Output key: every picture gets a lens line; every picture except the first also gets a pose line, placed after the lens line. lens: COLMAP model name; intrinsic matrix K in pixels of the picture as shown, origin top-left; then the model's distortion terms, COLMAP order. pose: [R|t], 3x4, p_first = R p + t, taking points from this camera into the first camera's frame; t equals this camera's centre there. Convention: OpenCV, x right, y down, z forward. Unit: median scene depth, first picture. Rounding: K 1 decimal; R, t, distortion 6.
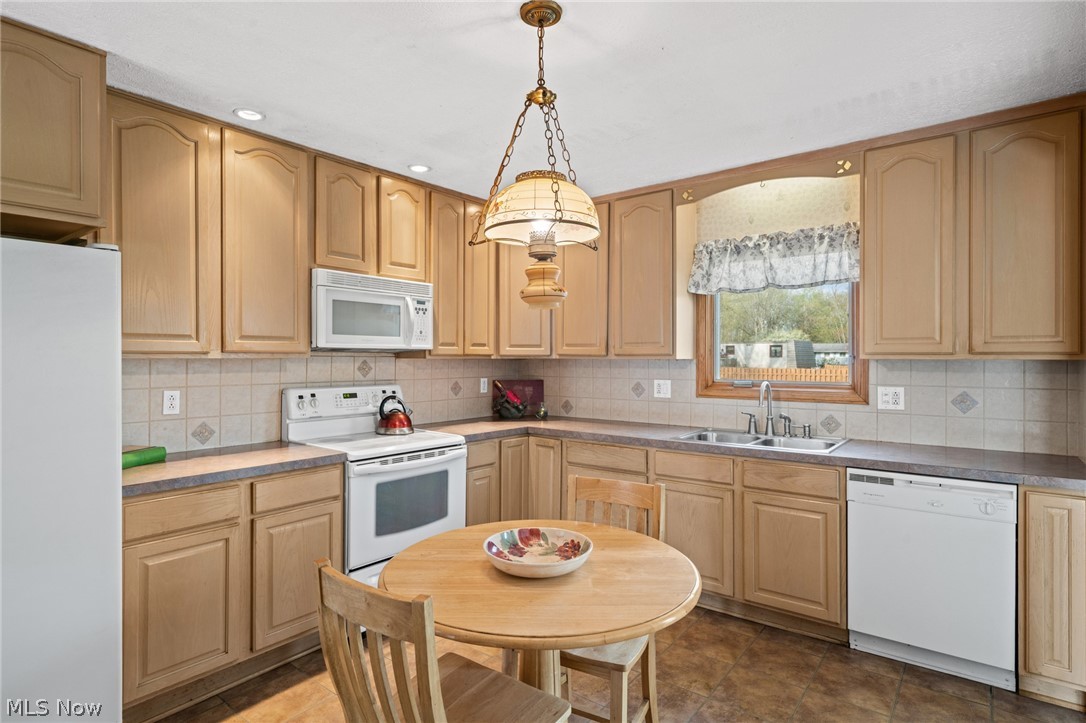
lens RADIAL K [[572.2, 0, 544.4], [0, 572.2, 358.3], [0, 0, 1]] dist [-0.000829, -0.000252]
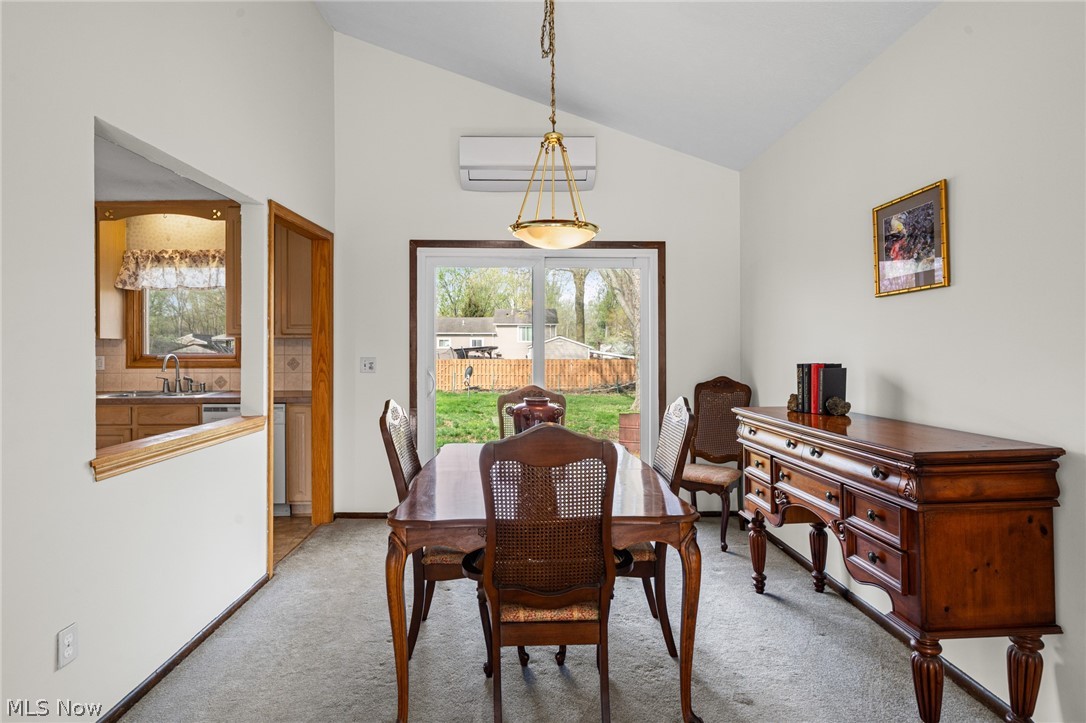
lens RADIAL K [[575.6, 0, 529.0], [0, 575.6, 349.0], [0, 0, 1]] dist [0.001609, 0.000101]
pose [[0.784393, -0.001286, 0.620263, 0.193208], [0.004133, 0.999986, -0.003153, 0.035678], [-0.620251, 0.005037, 0.784387, -0.669255]]
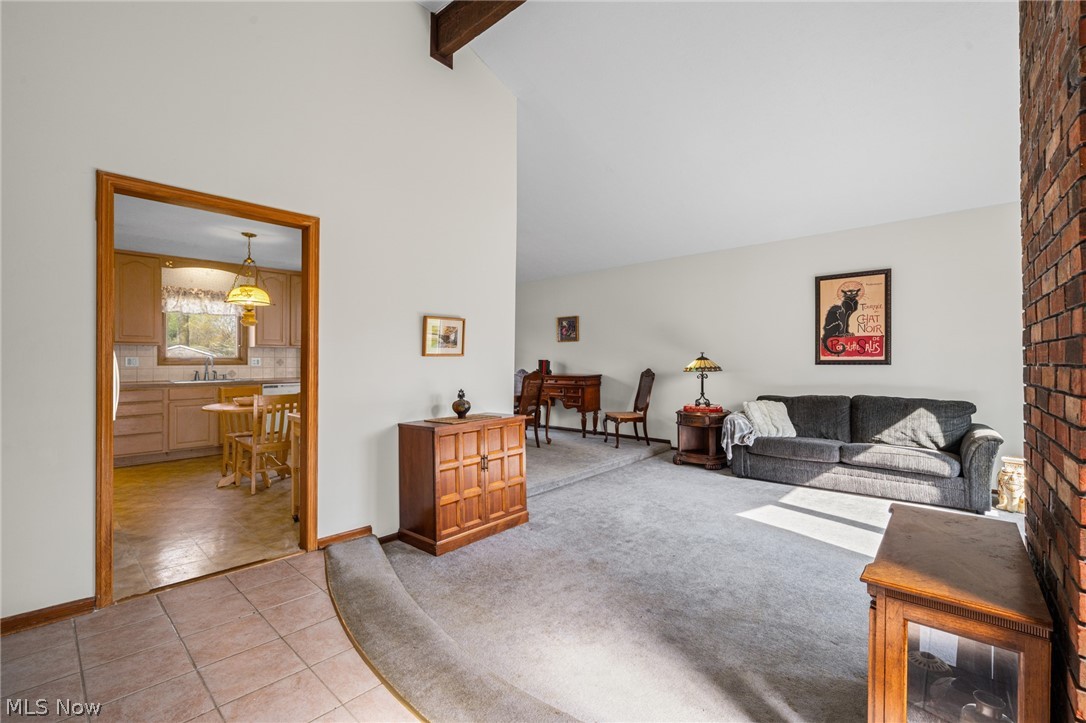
lens RADIAL K [[468.2, 0, 540.8], [0, 468.2, 356.8], [0, 0, 1]] dist [0.000213, -0.000051]
pose [[0.086285, 0.004635, 0.996260, -1.332944], [0.001053, 0.999988, -0.004744, 0.053378], [-0.996270, 0.001458, 0.086279, -0.465605]]
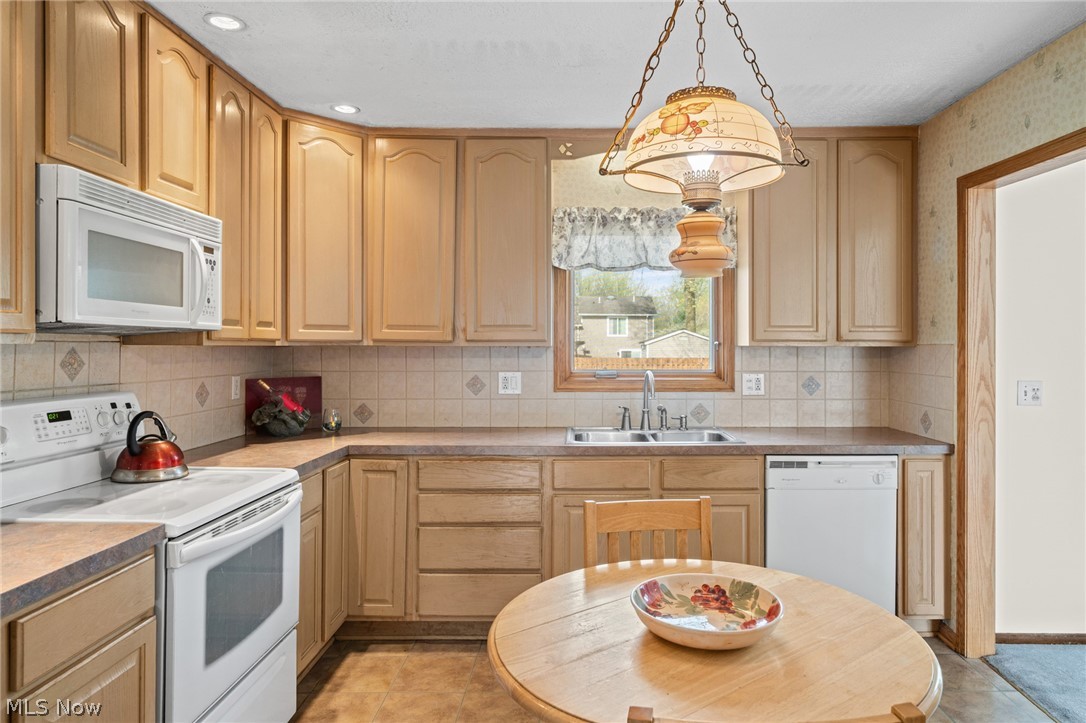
lens RADIAL K [[675.4, 0, 586.0], [0, 675.4, 342.4], [0, 0, 1]] dist [0.000617, -0.000833]
pose [[0.783603, 0.002972, 0.621255, -0.350403], [-0.000138, 0.999989, -0.004609, 0.000586], [-0.621262, 0.003526, 0.783595, 0.221004]]
